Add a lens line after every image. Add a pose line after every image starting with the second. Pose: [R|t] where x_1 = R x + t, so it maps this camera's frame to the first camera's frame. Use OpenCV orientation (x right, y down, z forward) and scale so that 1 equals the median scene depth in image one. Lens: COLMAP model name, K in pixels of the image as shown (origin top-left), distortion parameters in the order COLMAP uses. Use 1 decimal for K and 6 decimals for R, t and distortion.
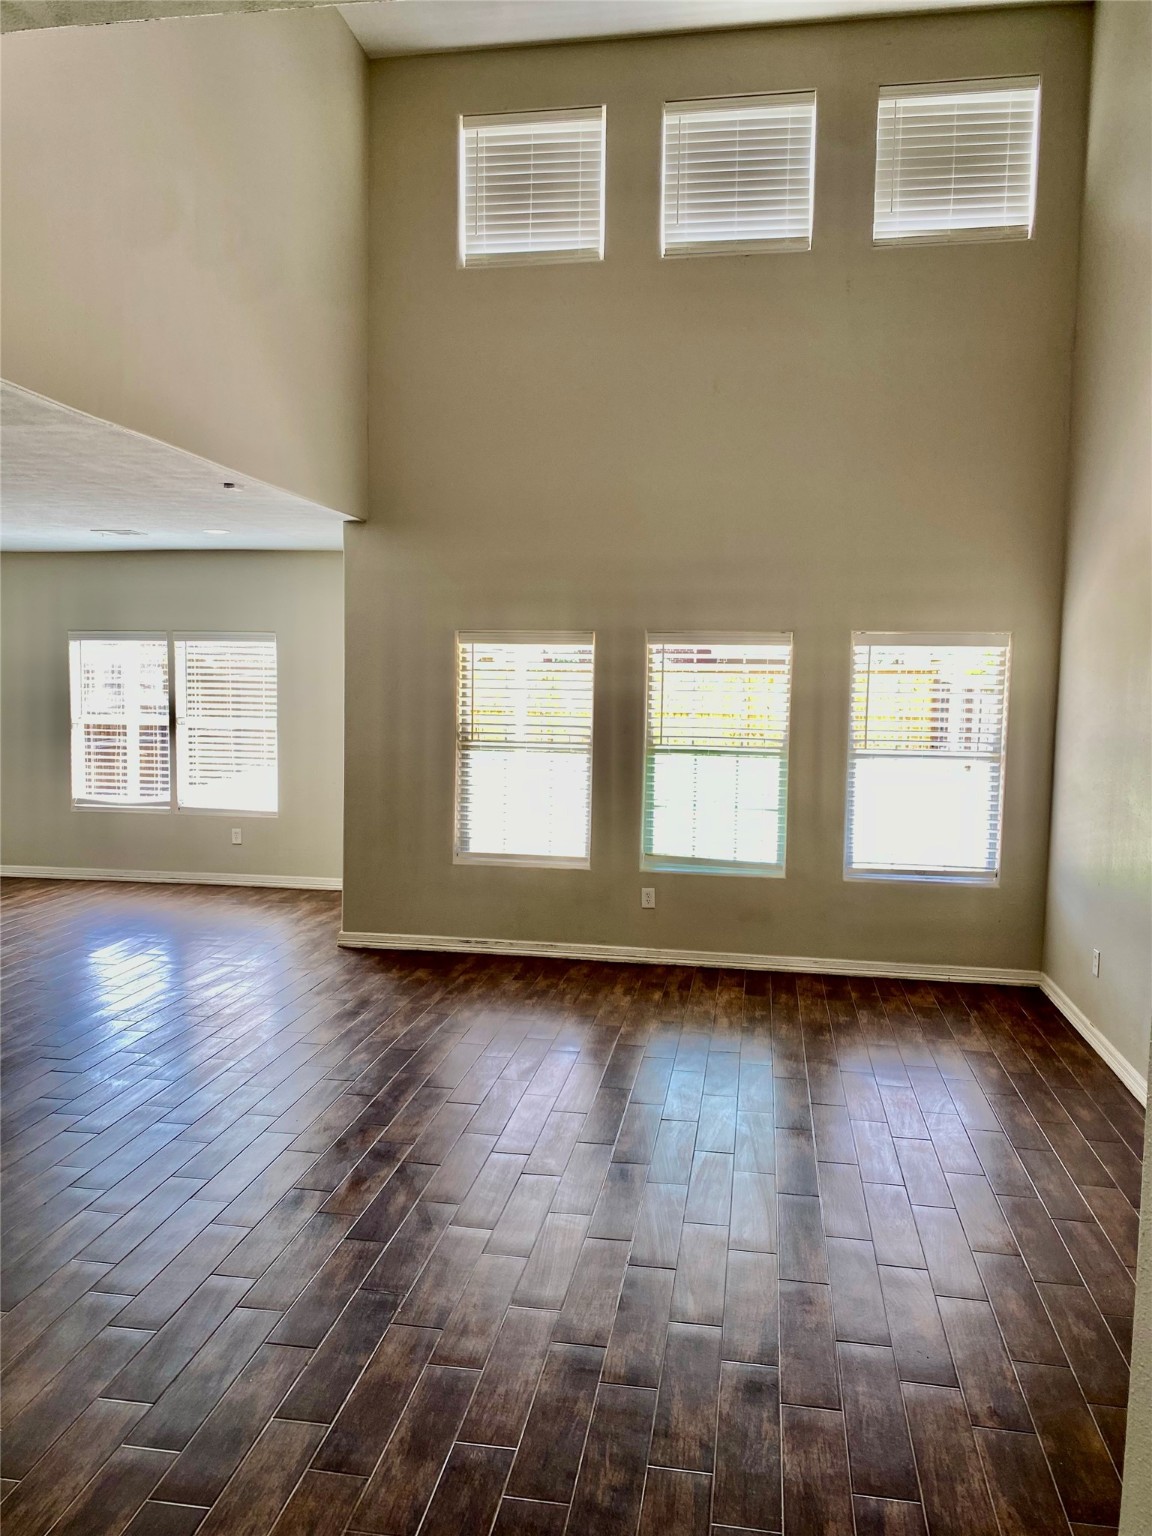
lens RADIAL K [[1171.9, 0, 565.3], [0, 1171.9, 759.2], [0, 0, 1]] dist [0.091851, -0.128892]
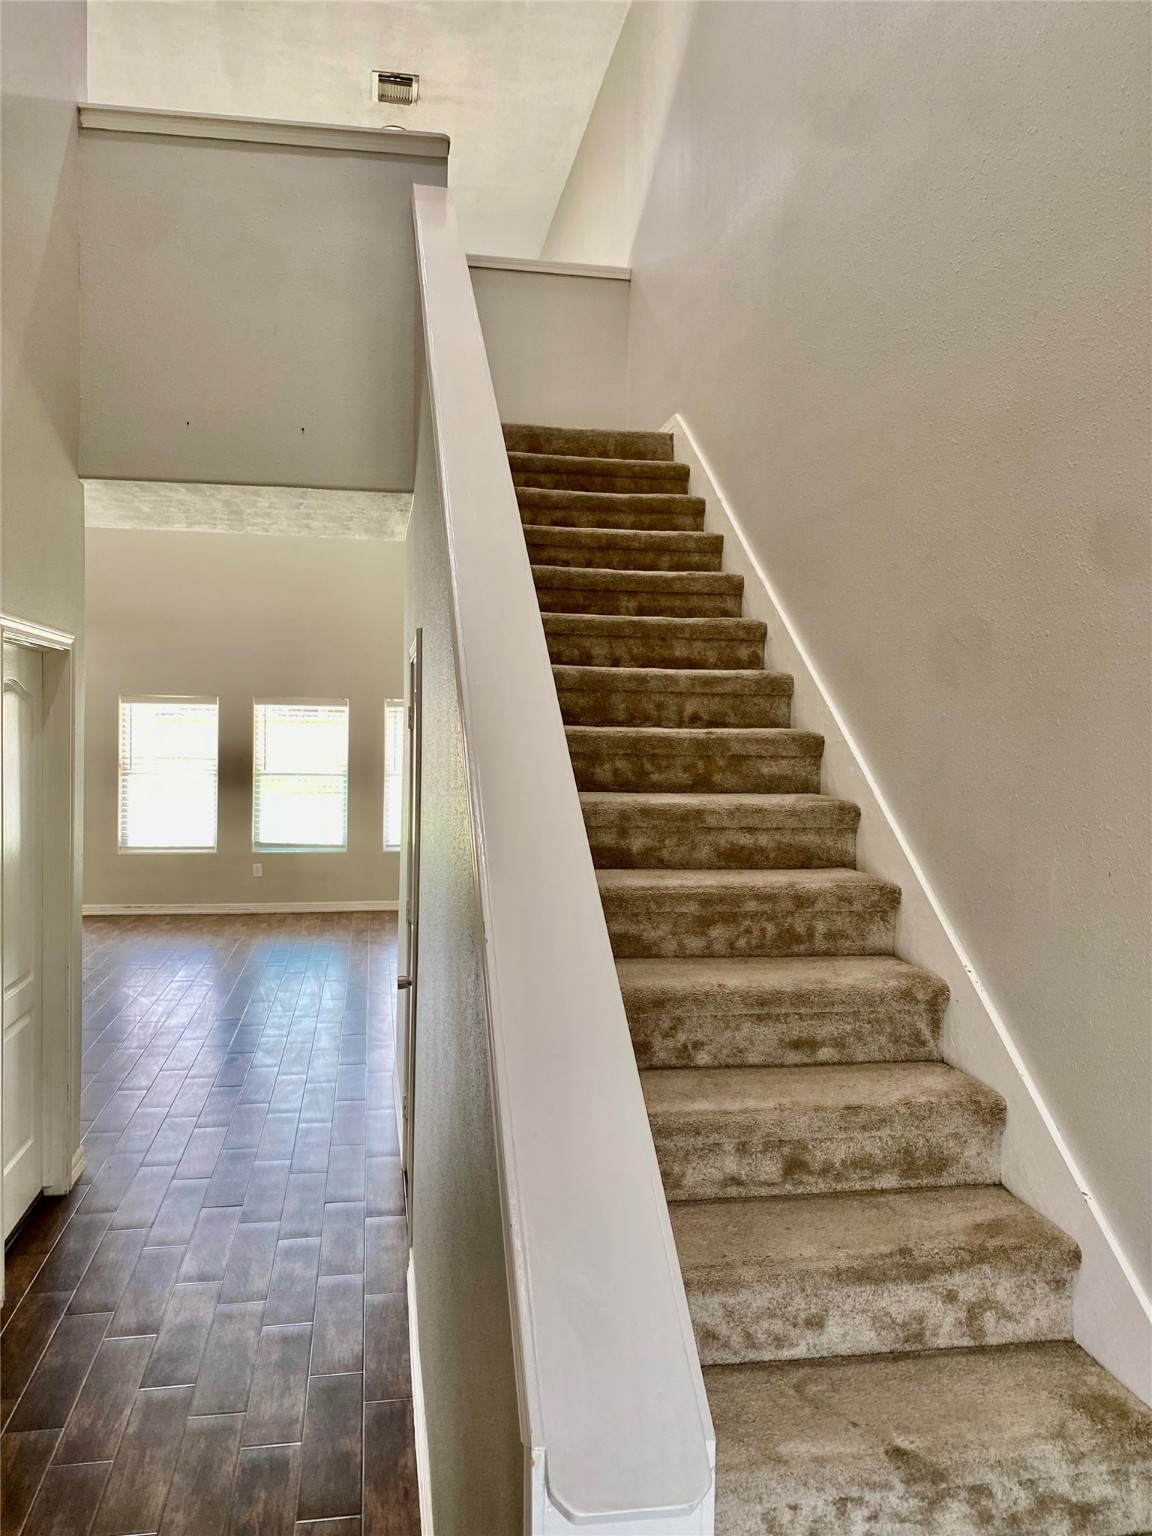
lens RADIAL K [[1190.3, 0, 576.0], [0, 1190.3, 768.0], [0, 0, 1]] dist [0.027773, -0.012188]
pose [[0.943917, -0.010782, 0.330007, -0.050223], [0.022405, 0.999255, -0.031438, 0.044603], [-0.329422, 0.037069, 0.943455, -0.630305]]
